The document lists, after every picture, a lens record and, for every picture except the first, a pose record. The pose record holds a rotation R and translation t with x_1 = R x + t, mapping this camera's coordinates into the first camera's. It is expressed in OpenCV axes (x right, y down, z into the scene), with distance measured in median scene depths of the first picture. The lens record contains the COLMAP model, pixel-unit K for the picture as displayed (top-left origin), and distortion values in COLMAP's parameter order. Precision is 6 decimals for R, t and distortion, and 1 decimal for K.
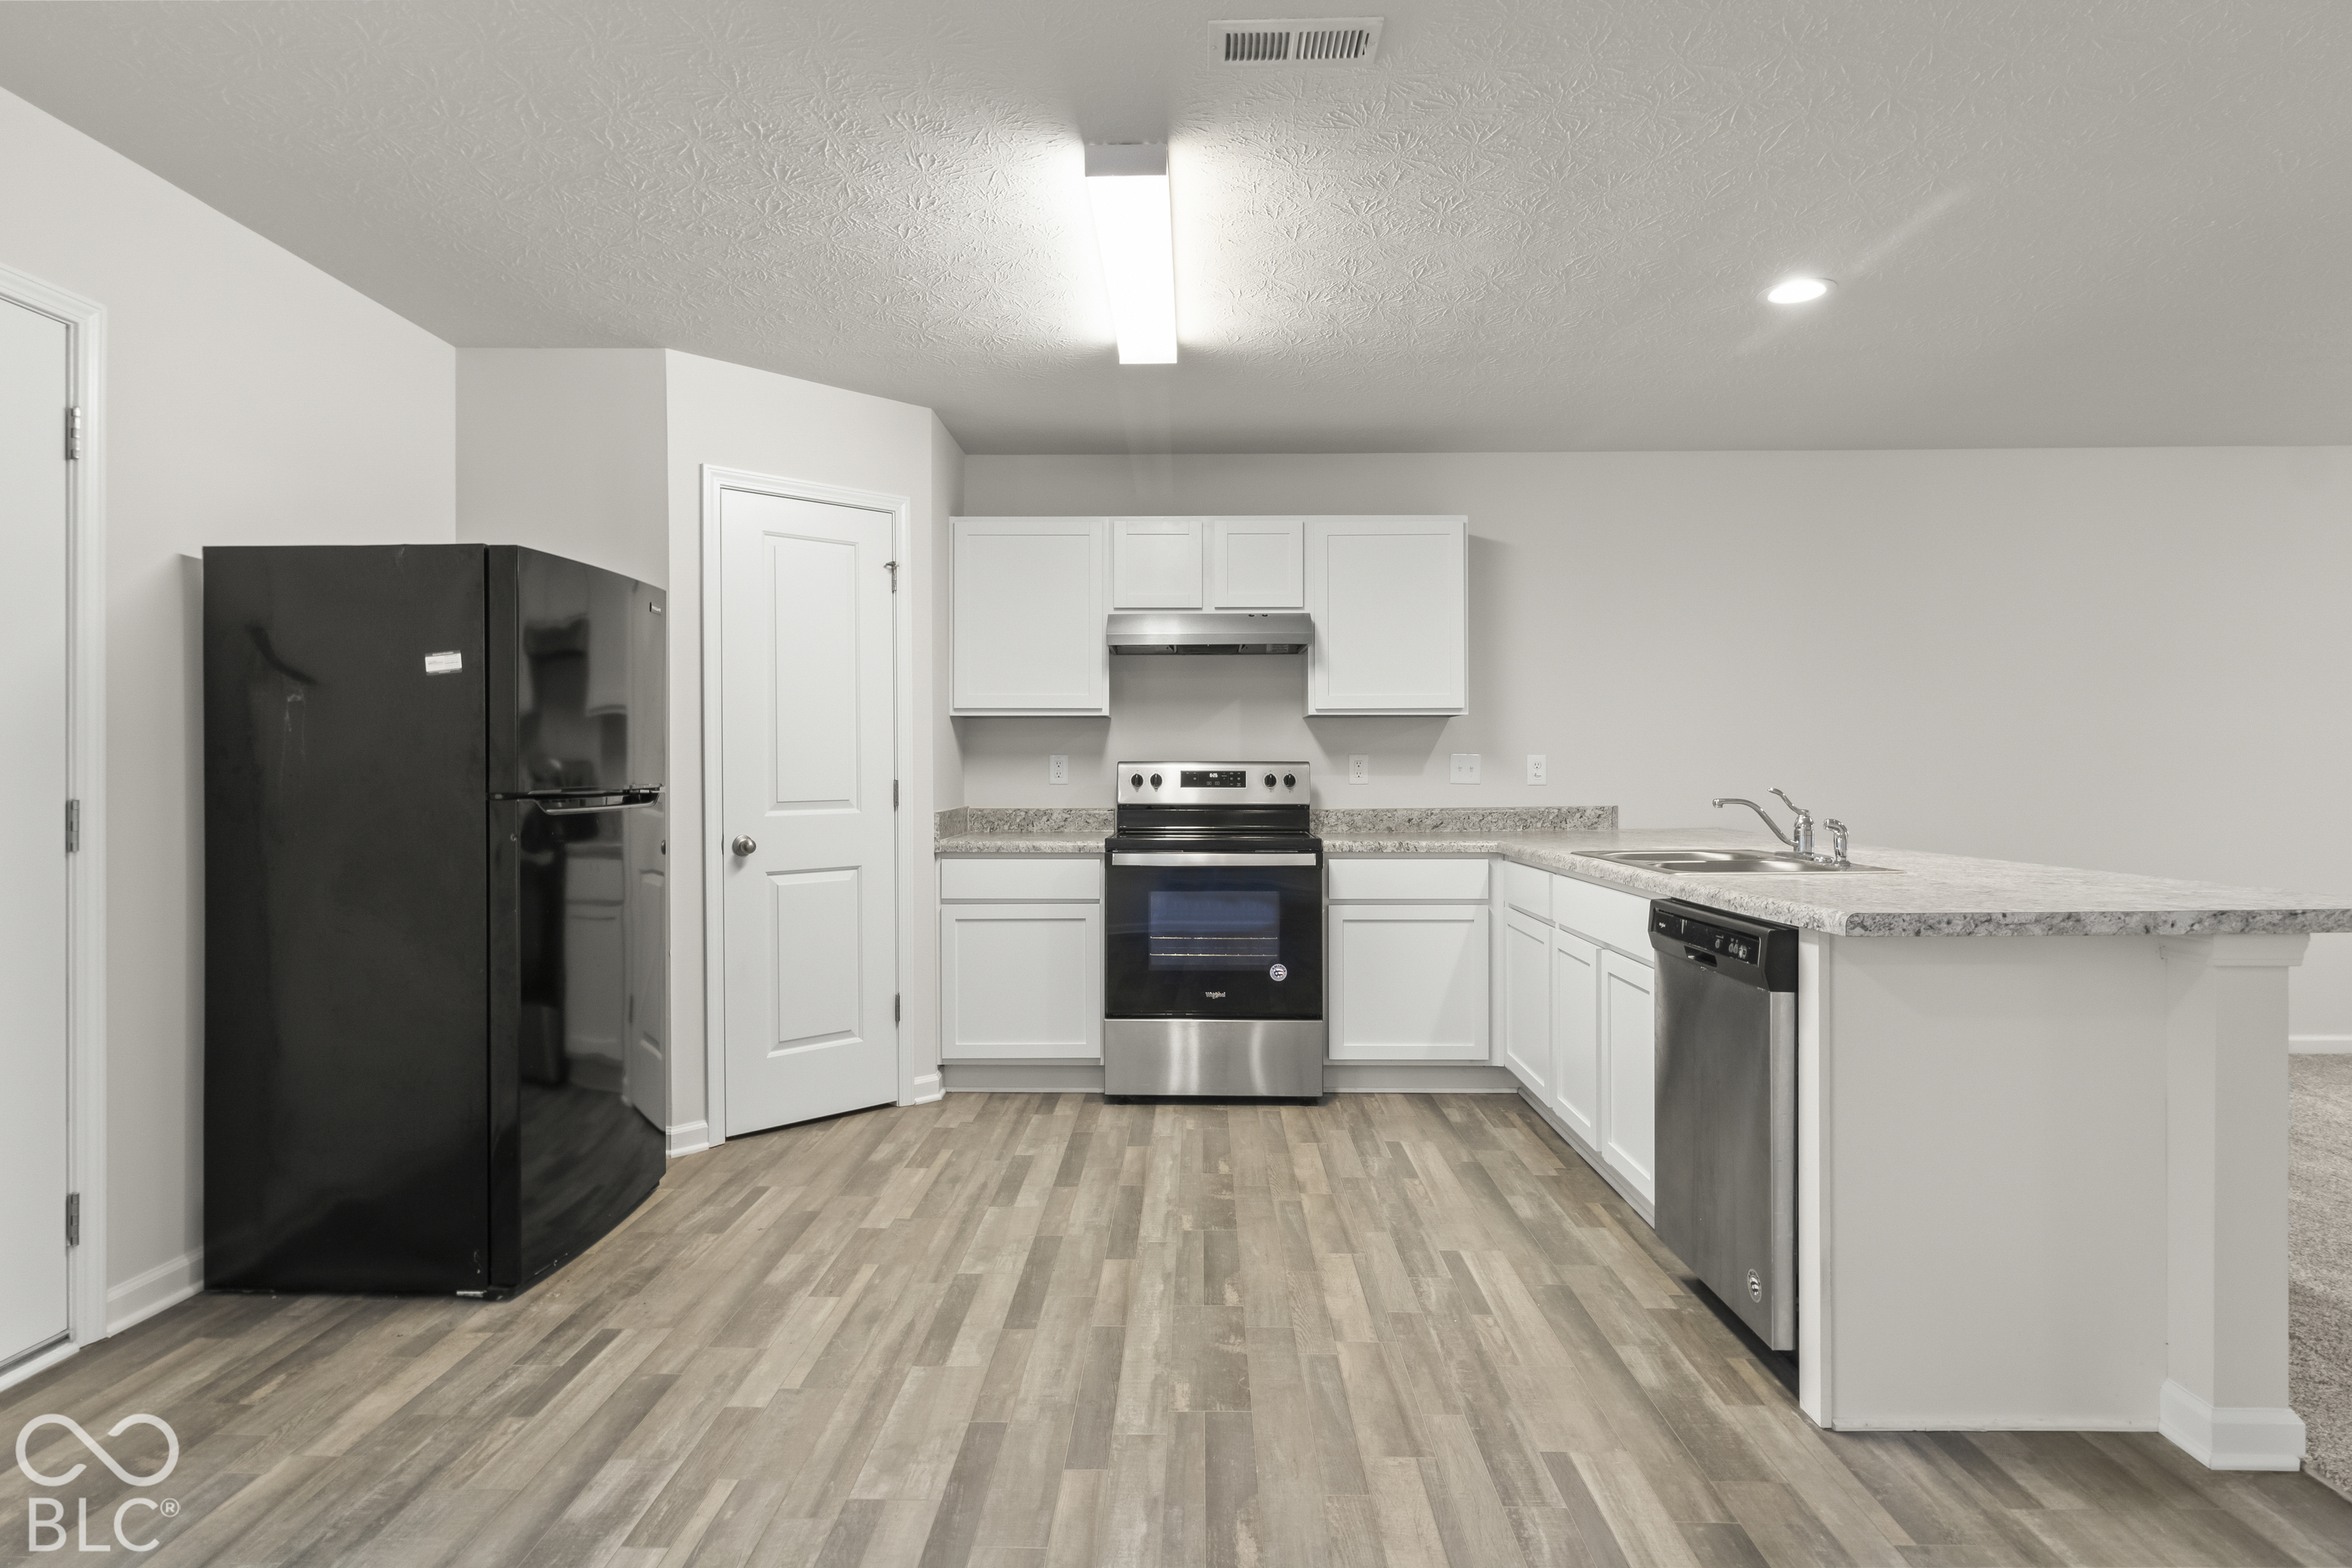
lens RADIAL K [[1278.0, 0, 1164.3], [0, 1278.0, 762.8], [0, 0, 1]] dist [0.001184, 0.000198]
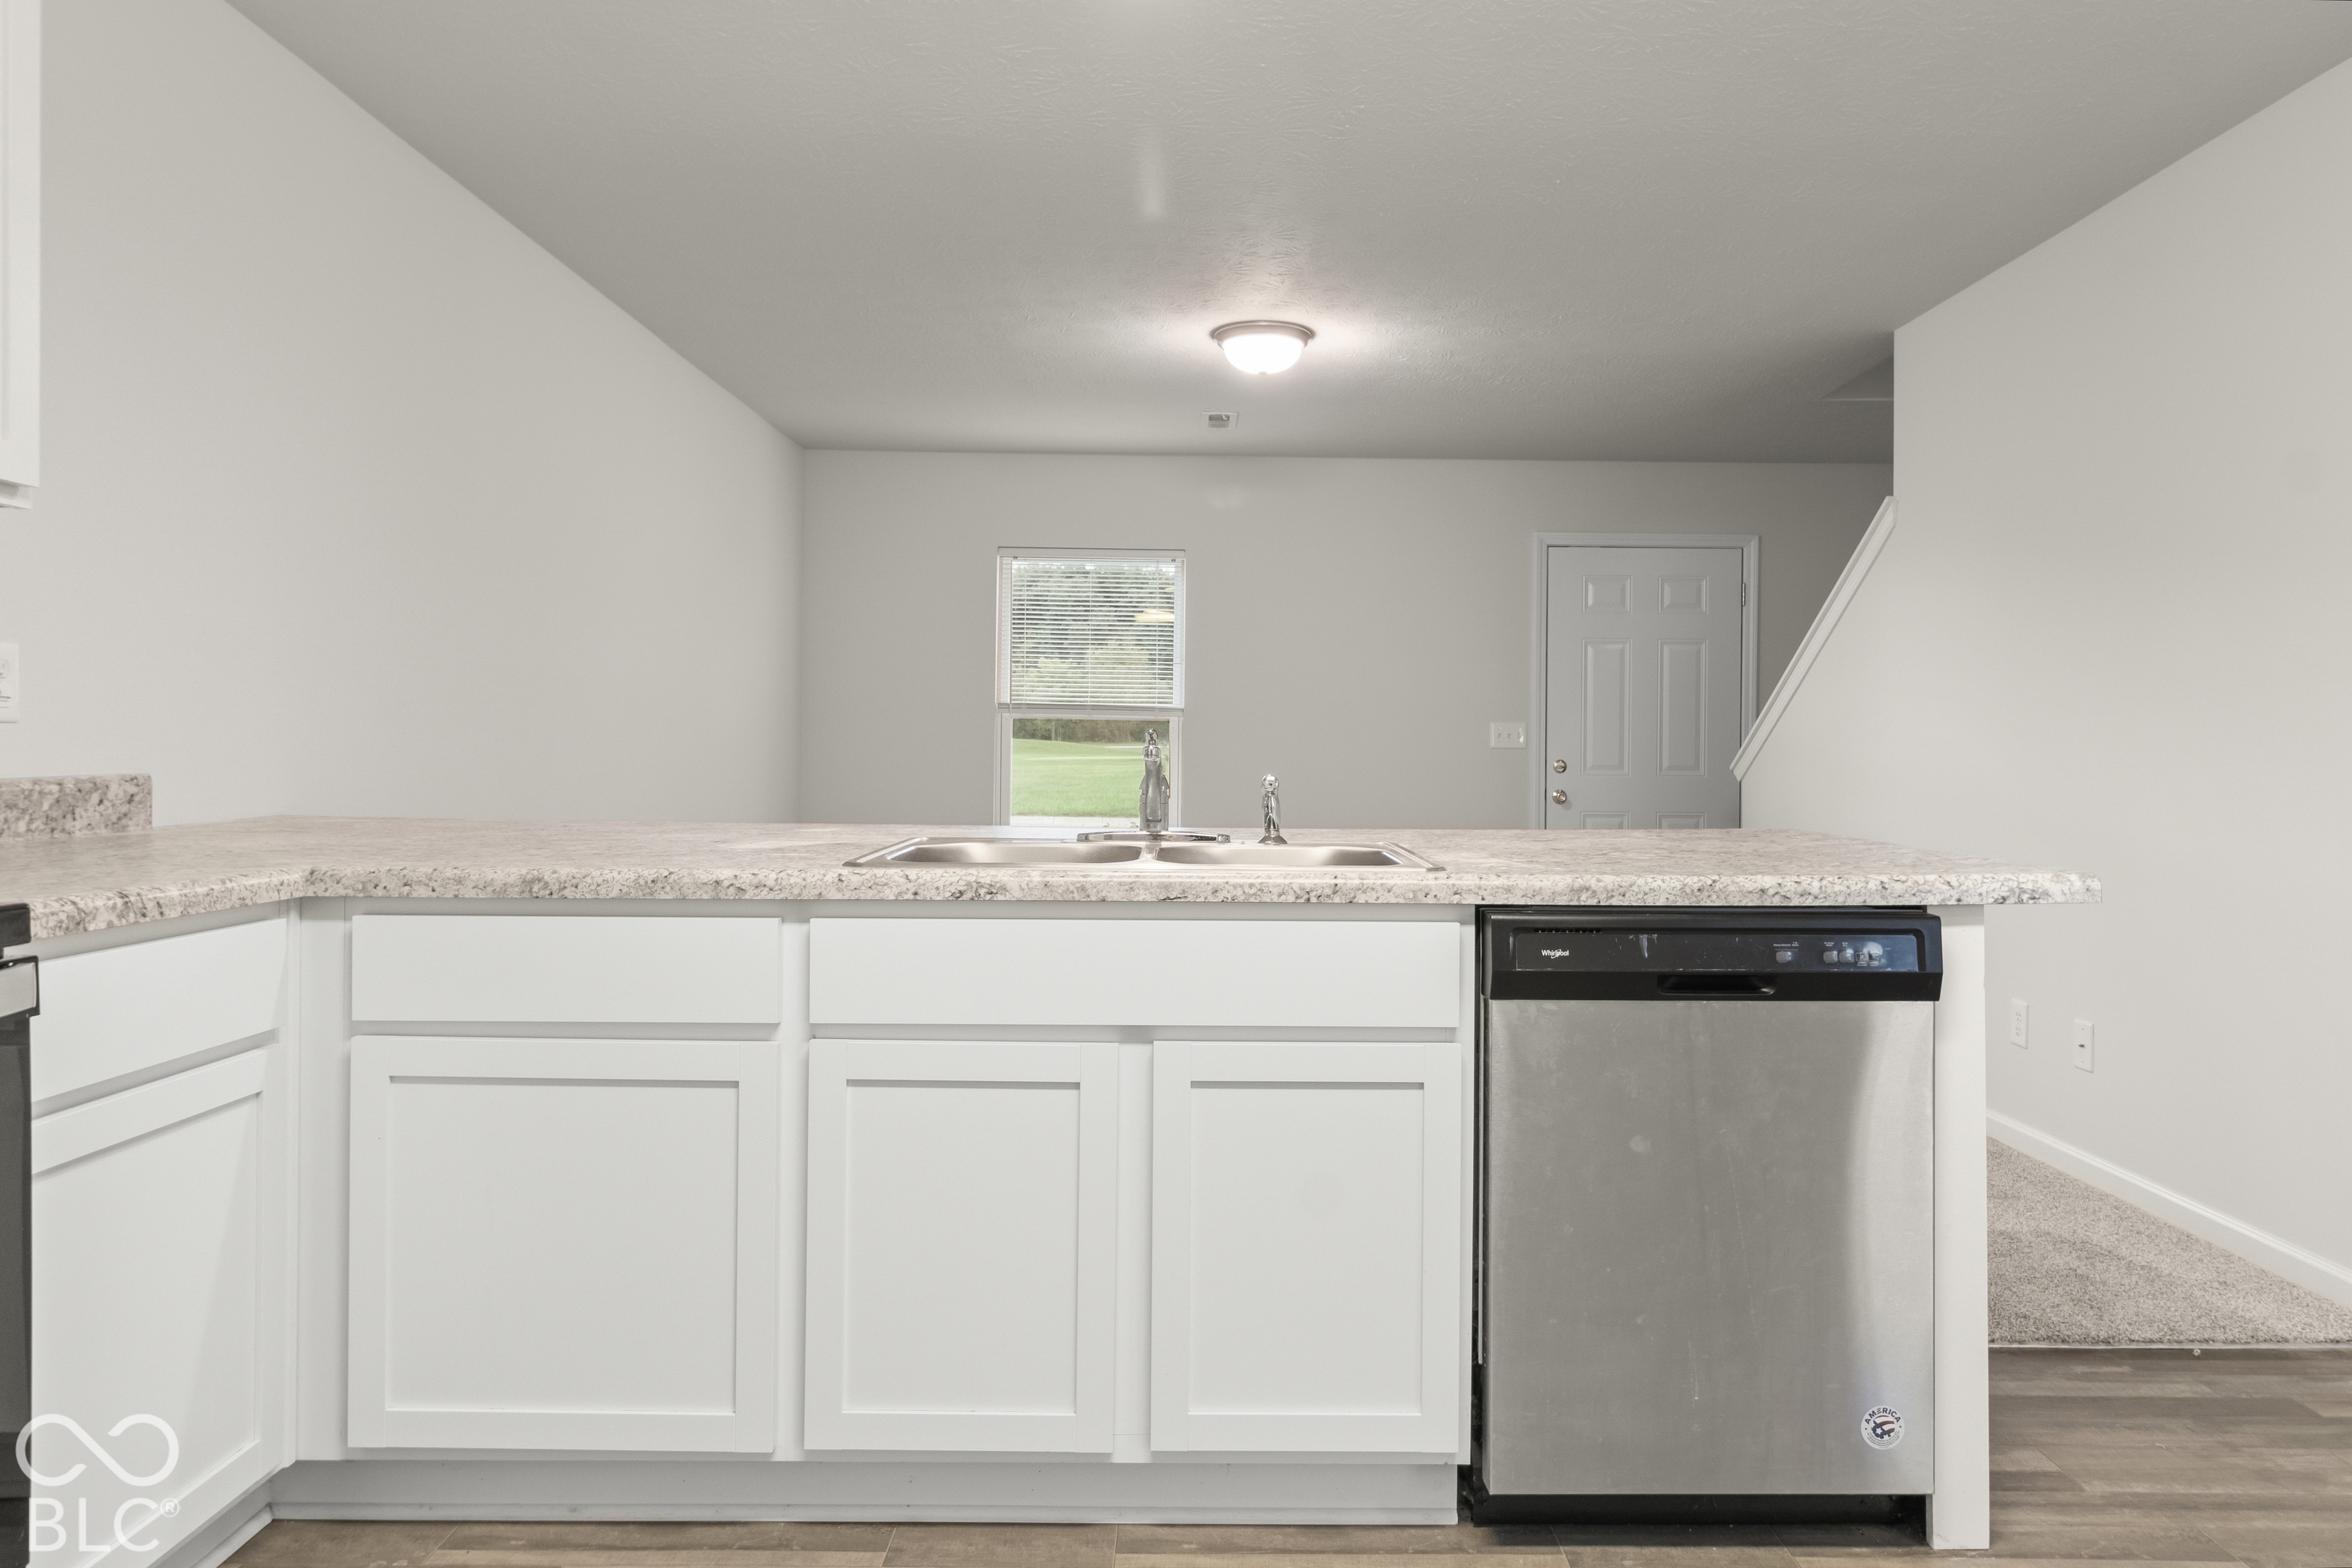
lens RADIAL K [[1514.6, 0, 1178.7], [0, 1514.6, 757.1], [0, 0, 1]] dist [0.002642, 0.000268]
pose [[-0.026169, -0.002806, 0.999654, -0.210481], [-0.016342, 0.999864, 0.002378, 0.026479], [-0.999524, -0.016274, -0.026211, 0.838127]]
